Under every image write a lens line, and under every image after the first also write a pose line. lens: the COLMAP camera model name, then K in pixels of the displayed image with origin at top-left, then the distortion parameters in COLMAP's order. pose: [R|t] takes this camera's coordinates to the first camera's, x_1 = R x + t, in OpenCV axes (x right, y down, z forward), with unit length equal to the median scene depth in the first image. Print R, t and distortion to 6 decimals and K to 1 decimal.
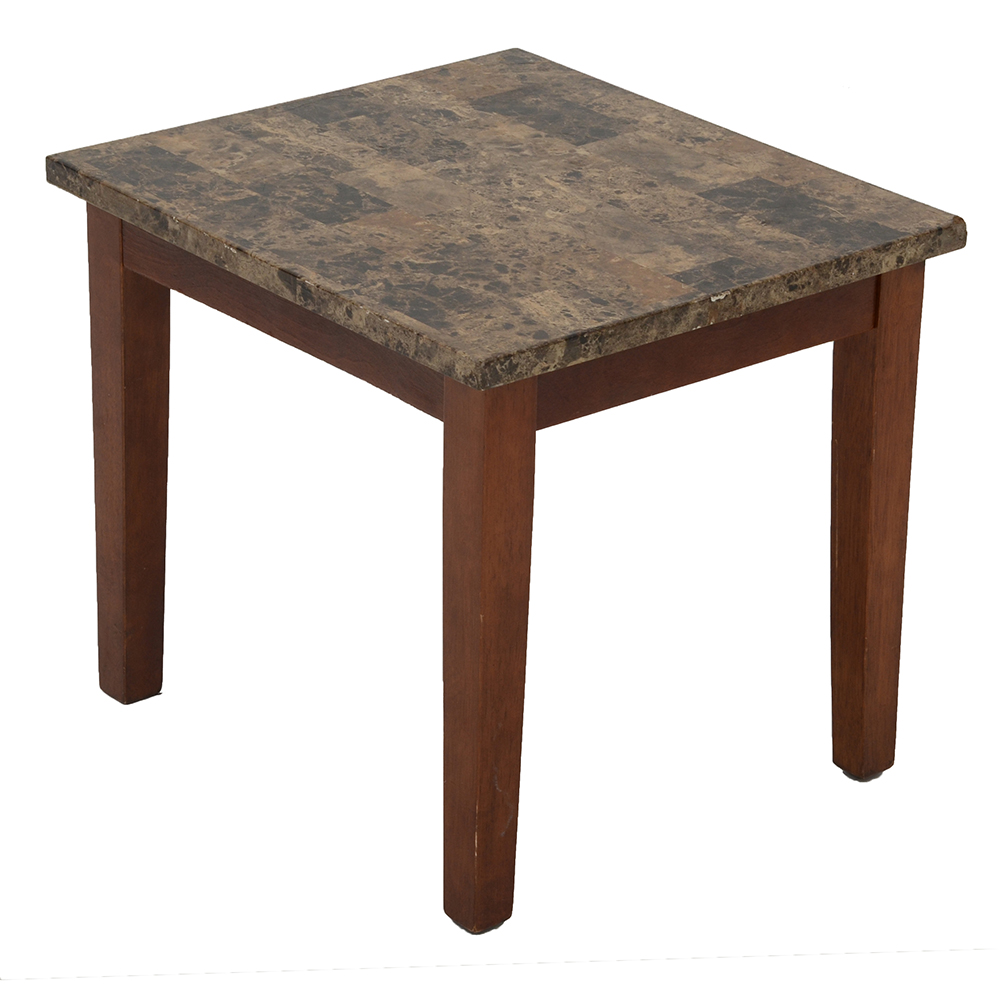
lens RADIAL K [[4118.1, 0, 499.3], [0, 4118.1, 500.5], [0, 0, 1]] dist [0.653472, 0.000000]
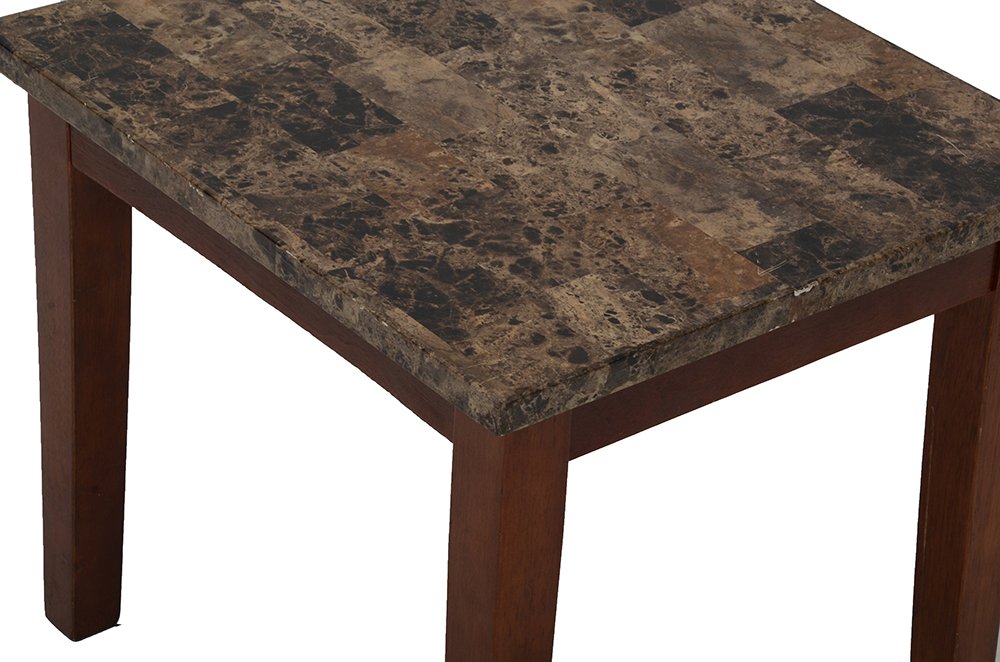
lens RADIAL K [[3423.8, 0, 508.9], [0, 3423.8, 348.2], [0, 0, 1]] dist [1.037861, 0.000000]
pose [[0.999374, 0.035267, -0.002777, -0.001427], [-0.034530, 0.989527, 0.140155, -0.125675], [0.007691, -0.139971, 0.990126, 0.329759]]
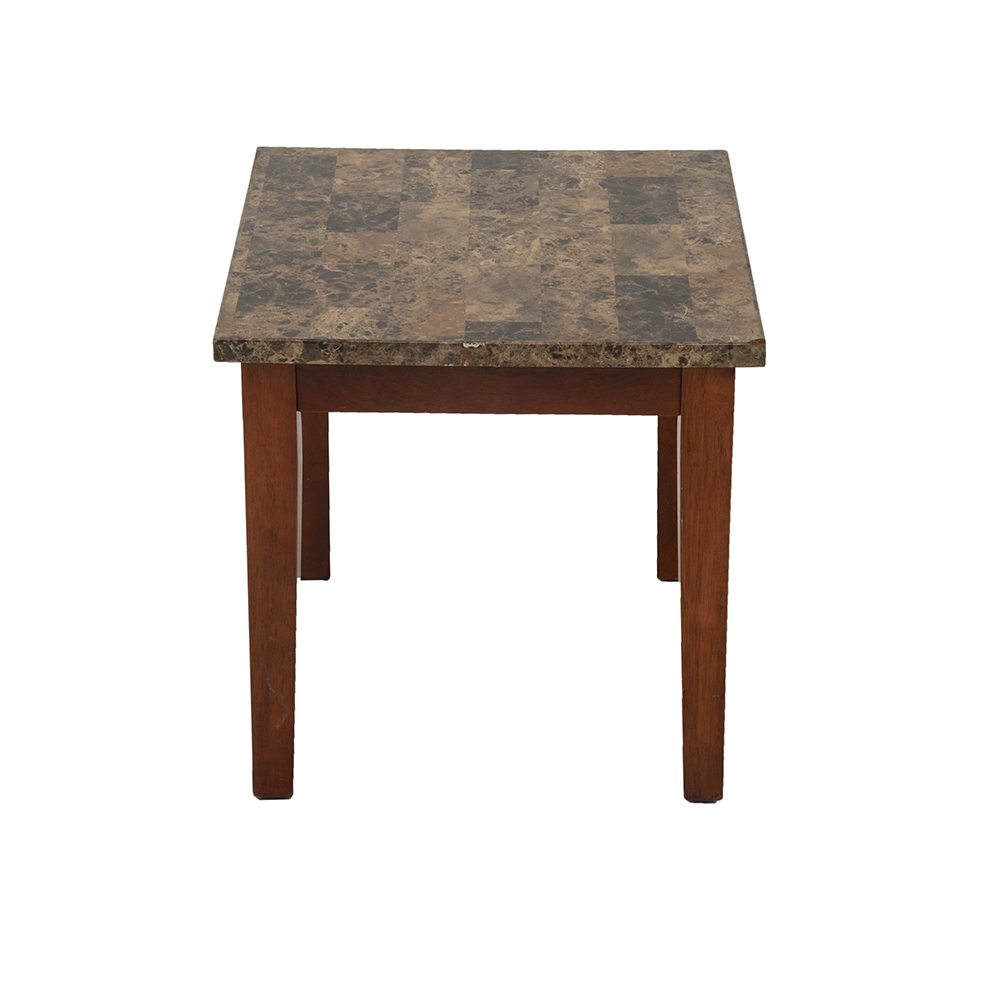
lens RADIAL K [[3153.0, 0, 499.5], [0, 3153.0, 499.9], [0, 0, 1]] dist [0.524077, 0.000000]
pose [[0.764800, 0.251381, -0.593203, 0.600010], [-0.250744, 0.964283, 0.085355, -0.083870], [0.593472, 0.083462, 0.800516, 0.262553]]
